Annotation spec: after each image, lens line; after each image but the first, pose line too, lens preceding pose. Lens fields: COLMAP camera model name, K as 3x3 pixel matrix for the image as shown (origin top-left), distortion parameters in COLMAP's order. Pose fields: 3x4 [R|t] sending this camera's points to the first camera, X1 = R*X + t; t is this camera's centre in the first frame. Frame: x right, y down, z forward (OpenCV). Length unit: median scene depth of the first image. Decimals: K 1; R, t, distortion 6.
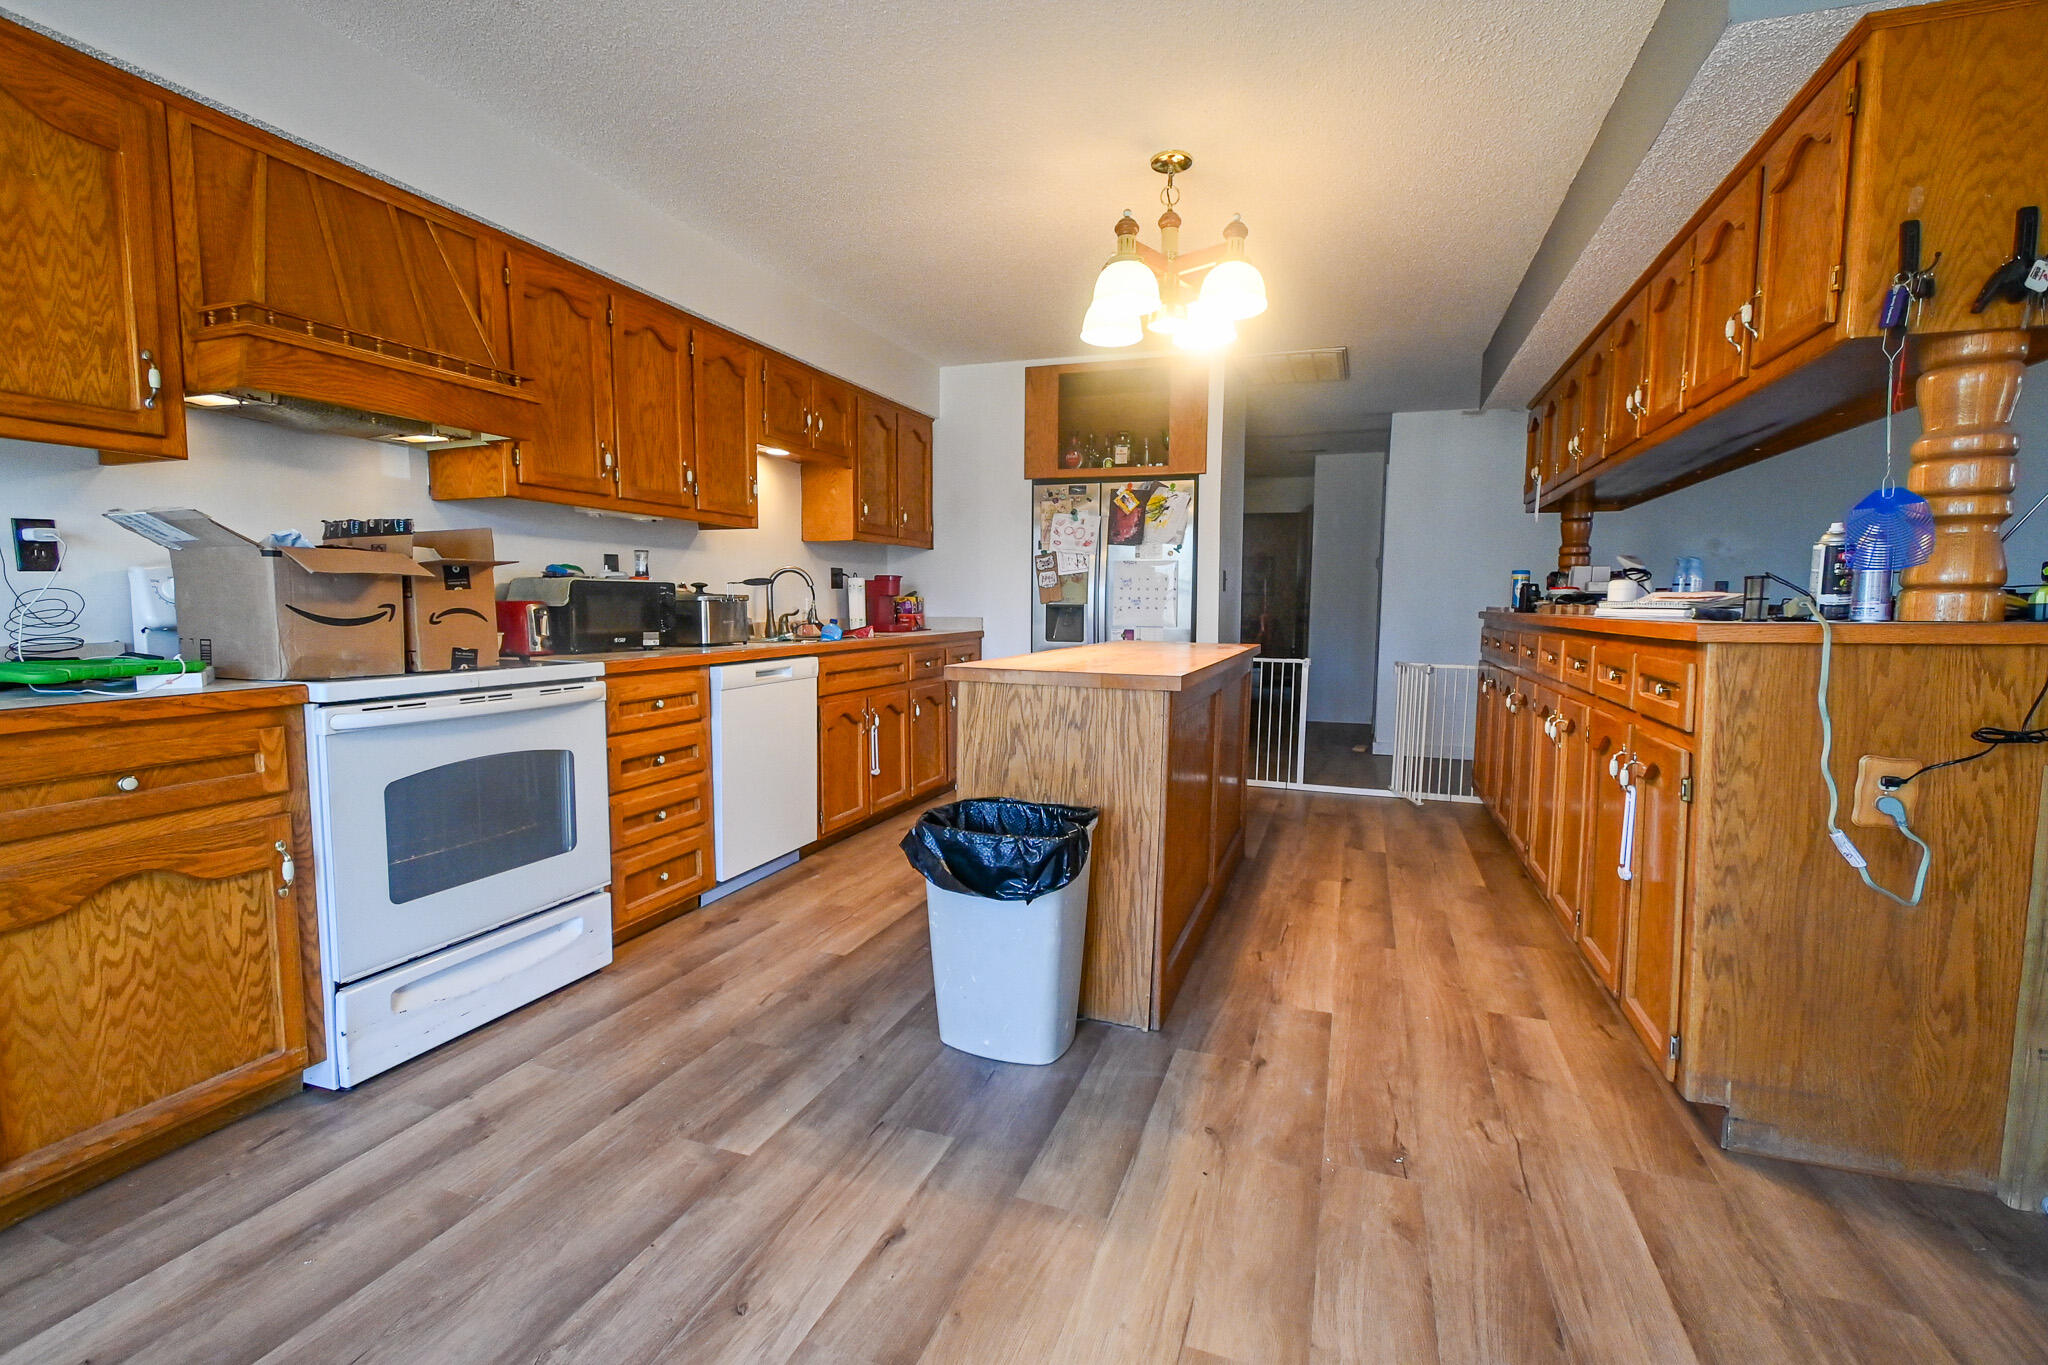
lens RADIAL K [[907.2, 0, 1024.0], [0, 907.2, 682.5], [0, 0, 1]] dist [0.009820, -0.005393]
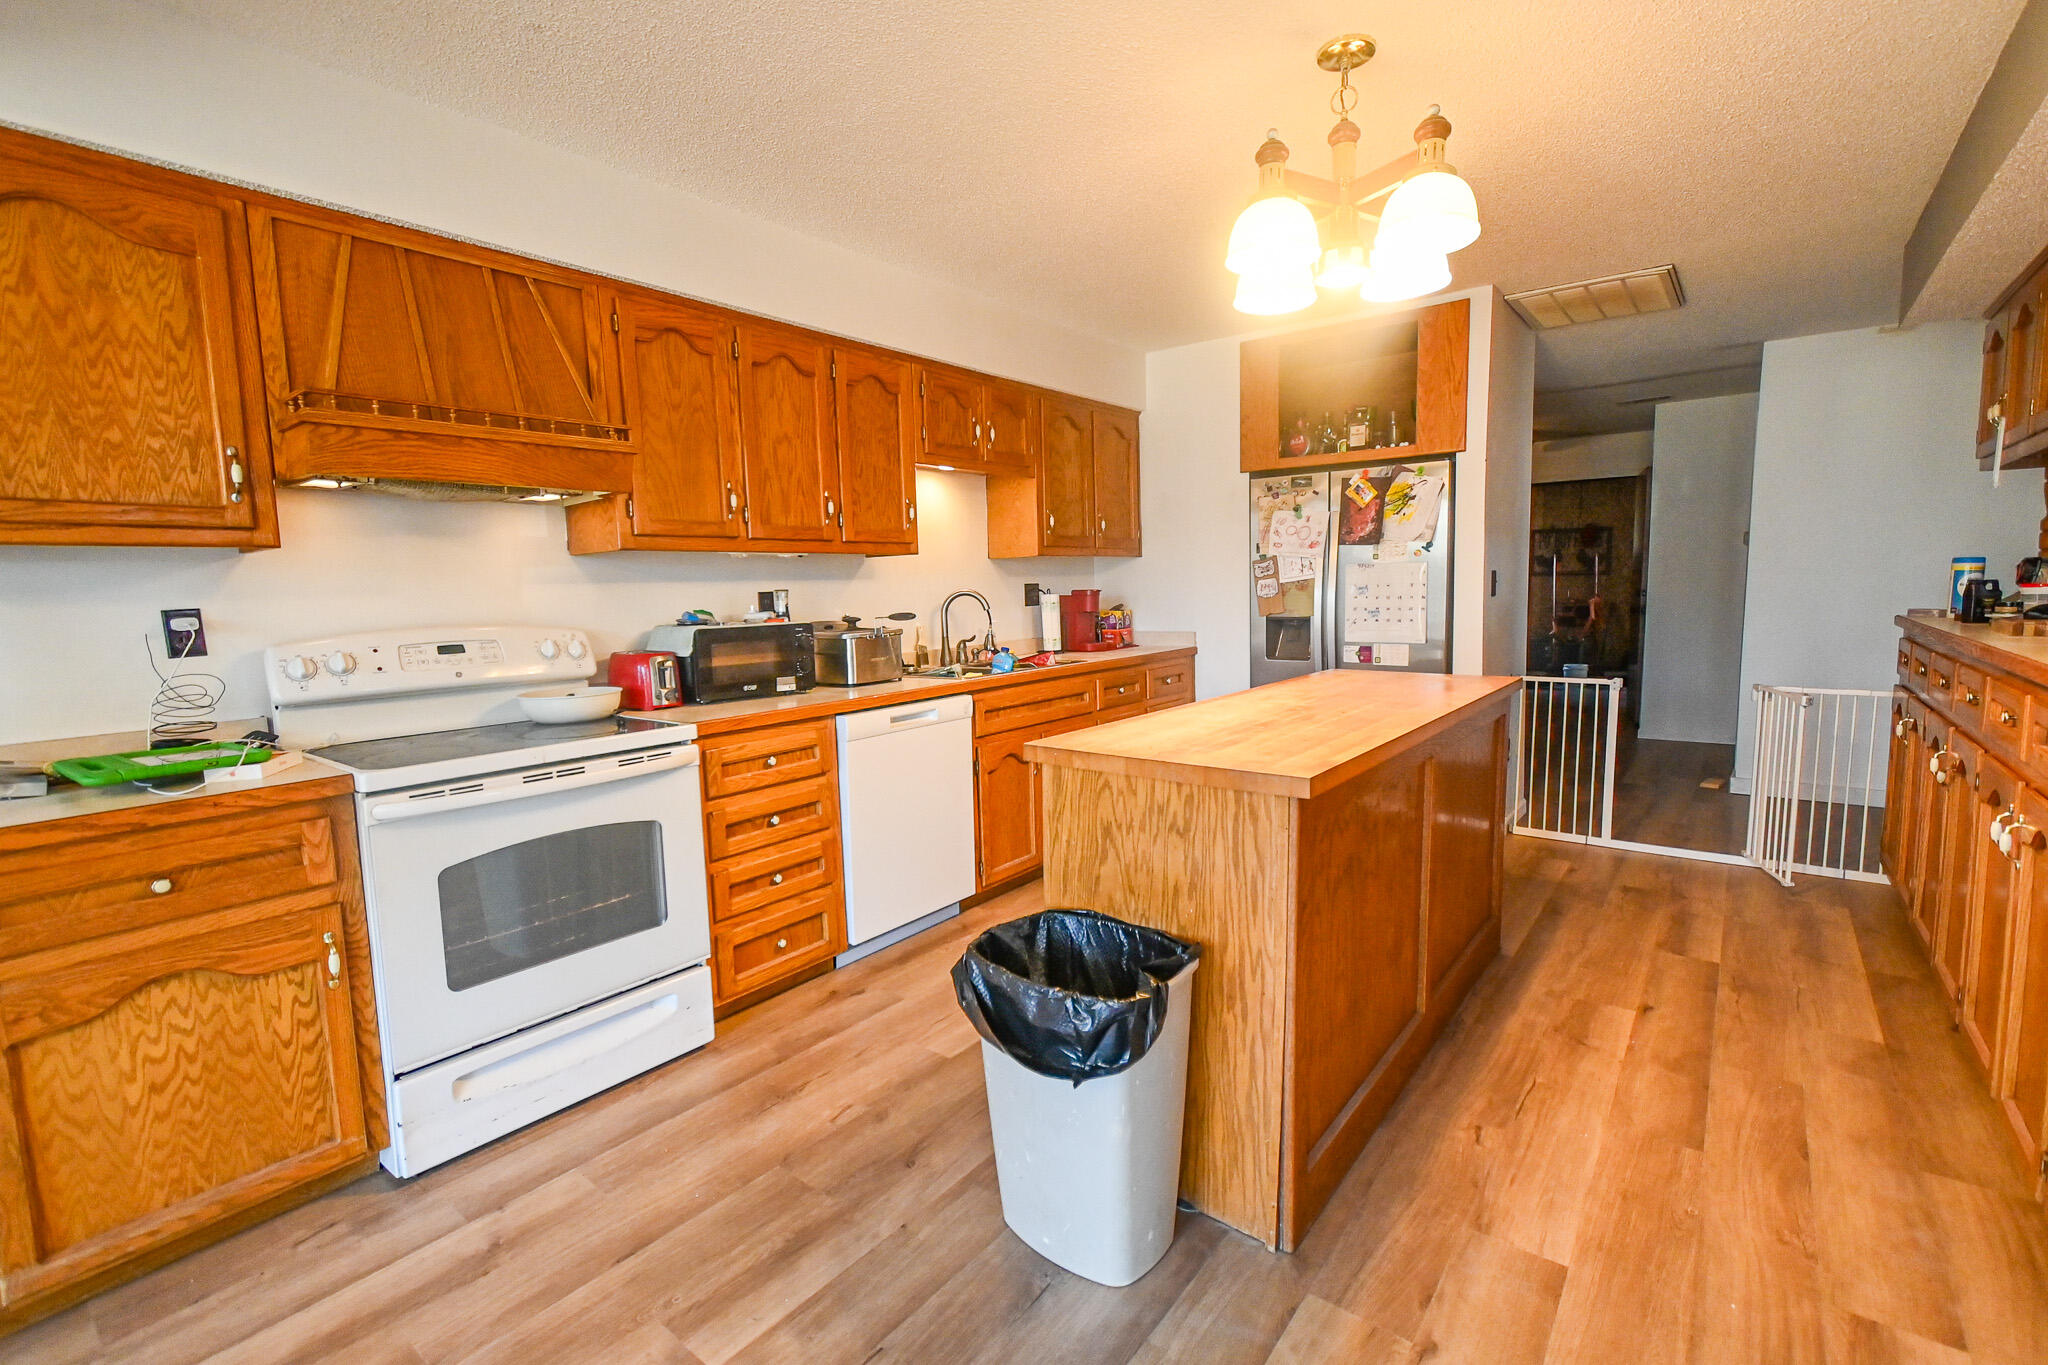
lens RADIAL K [[907.2, 0, 1024.0], [0, 907.2, 682.5], [0, 0, 1]] dist [0.009820, -0.005393]
pose [[0.948960, 0.000138, -0.315395, 0.154810], [0.005861, 0.999819, 0.018073, -0.080439], [0.315341, -0.018999, 0.948788, 0.216745]]
